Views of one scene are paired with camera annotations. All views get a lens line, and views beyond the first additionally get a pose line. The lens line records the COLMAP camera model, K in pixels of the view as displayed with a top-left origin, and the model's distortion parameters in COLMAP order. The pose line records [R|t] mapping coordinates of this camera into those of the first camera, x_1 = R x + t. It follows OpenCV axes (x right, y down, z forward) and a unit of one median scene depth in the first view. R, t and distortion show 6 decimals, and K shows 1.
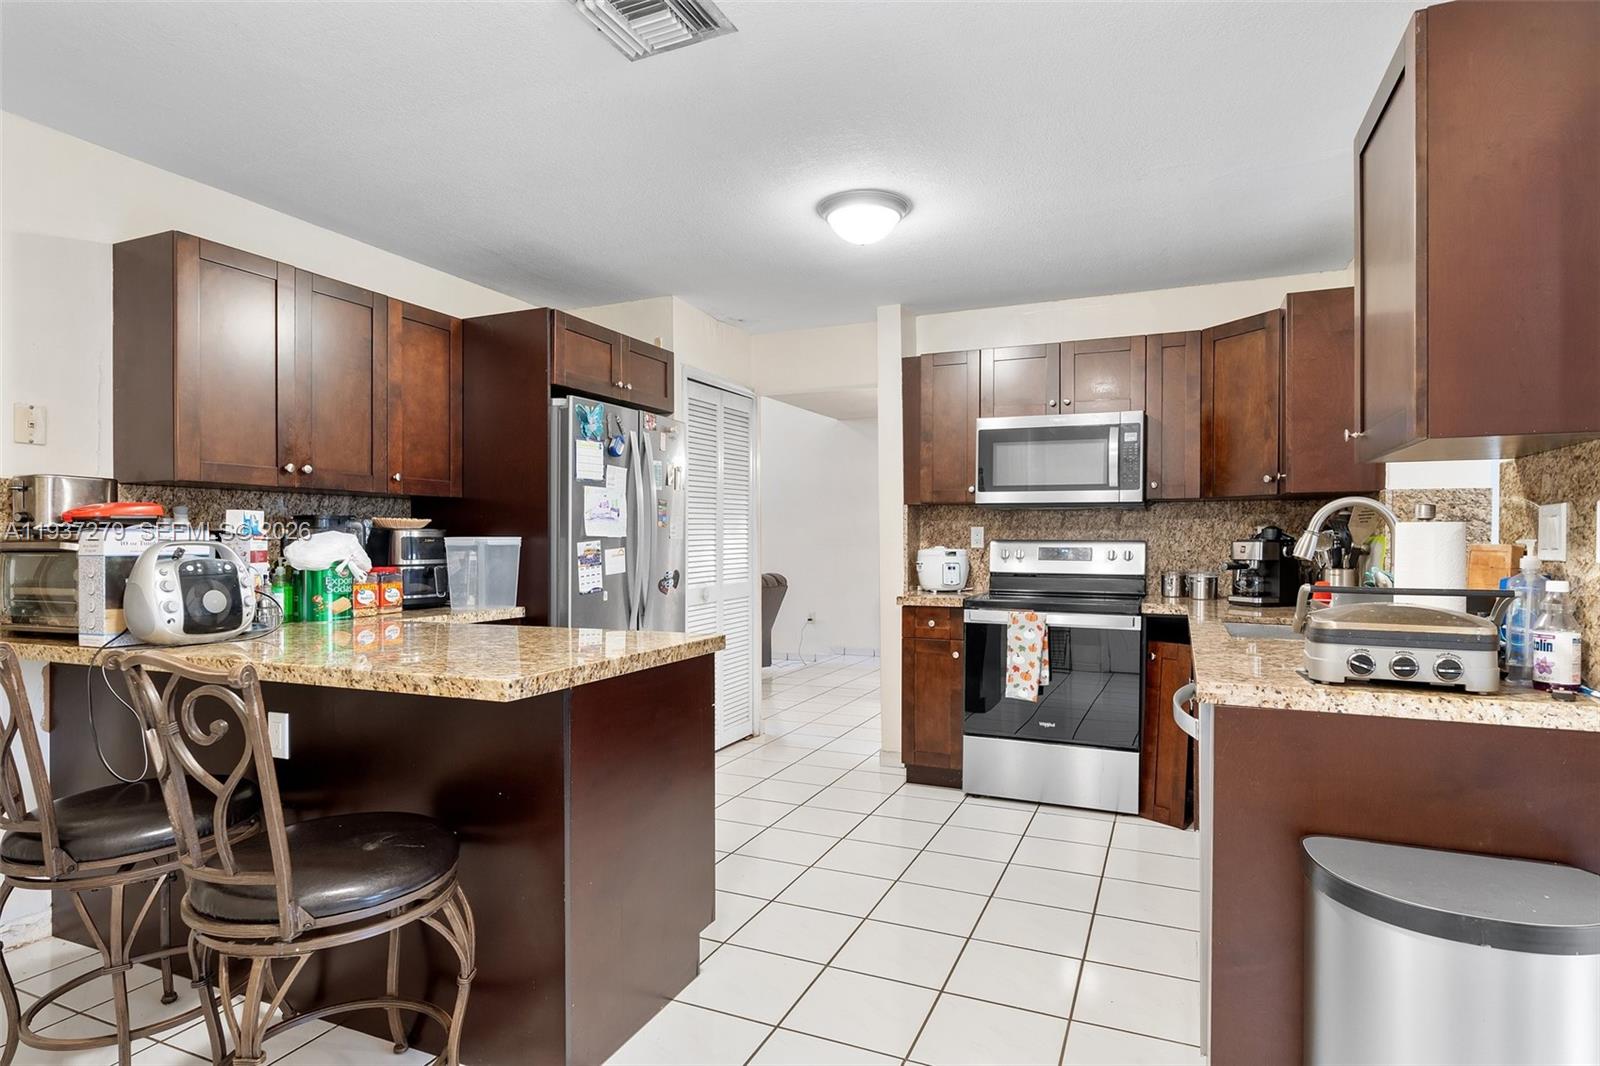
lens RADIAL K [[840.3, 0, 806.6], [0, 840.3, 540.5], [0, 0, 1]] dist [-0.003109, -0.000080]
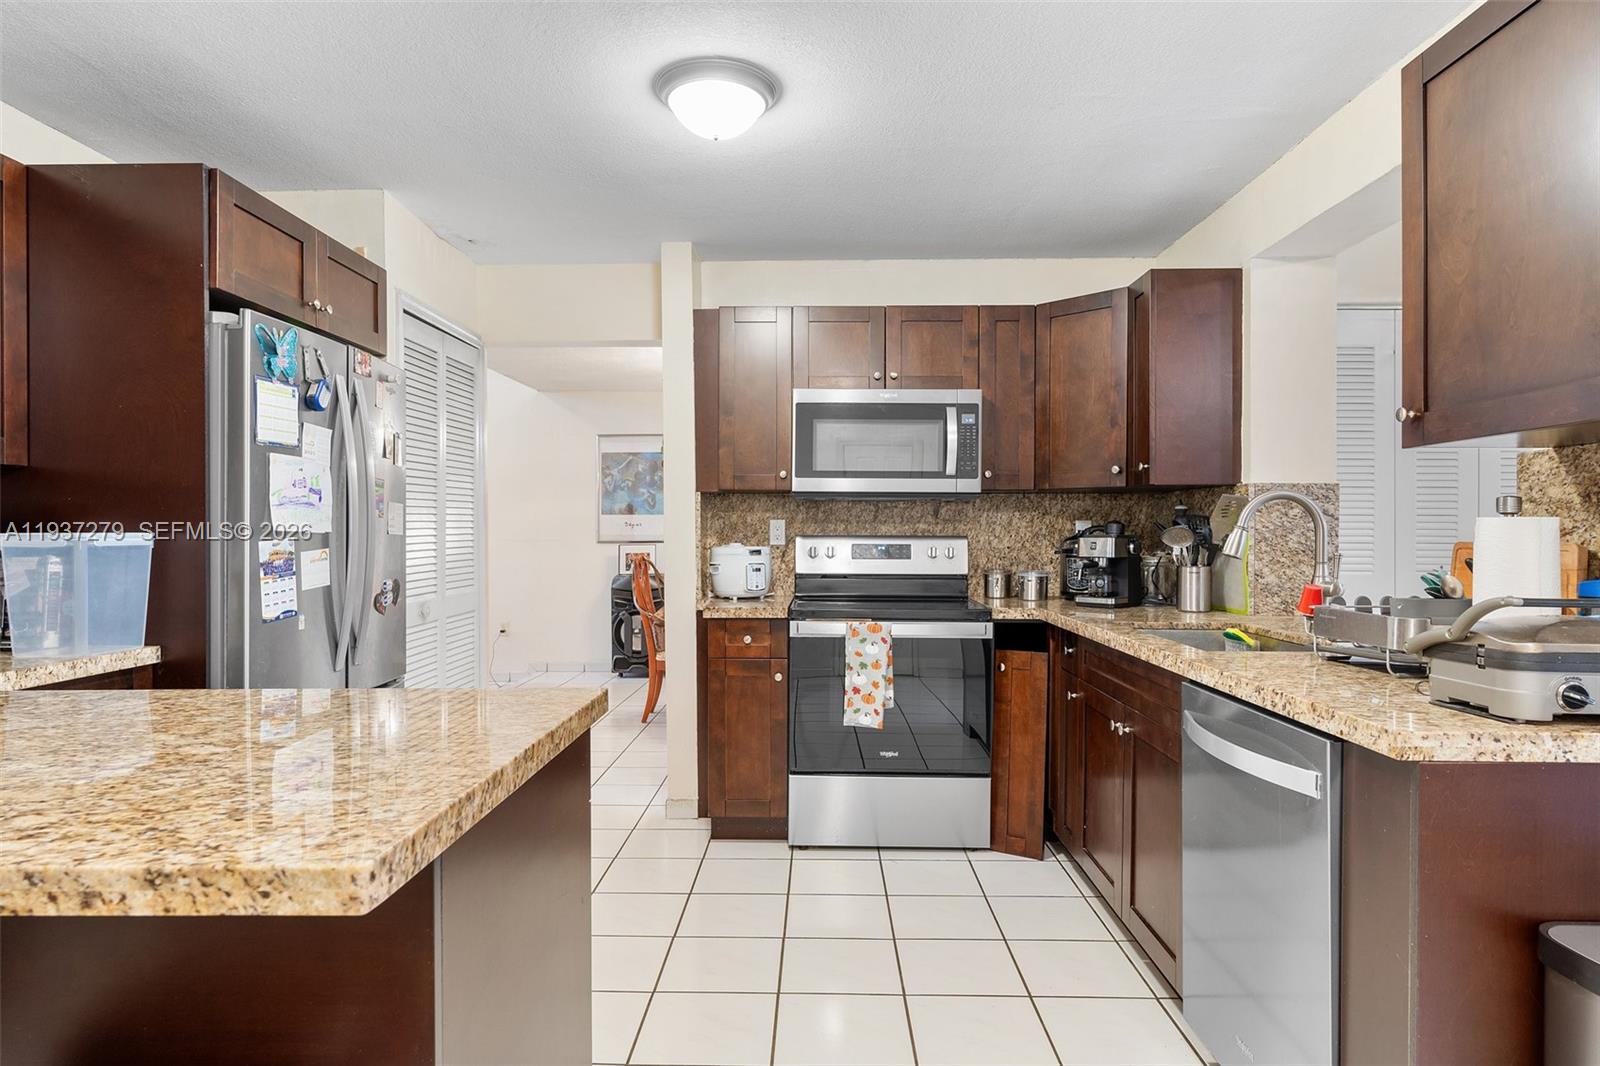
lens RADIAL K [[889.0, 0, 794.5], [0, 889.0, 535.4], [0, 0, 1]] dist [-0.004536, 0.005144]
pose [[0.927626, -0.001465, 0.373508, -0.138299], [0.000942, 0.999998, 0.001584, -0.002504], [-0.373510, -0.001118, 0.927626, 0.209216]]
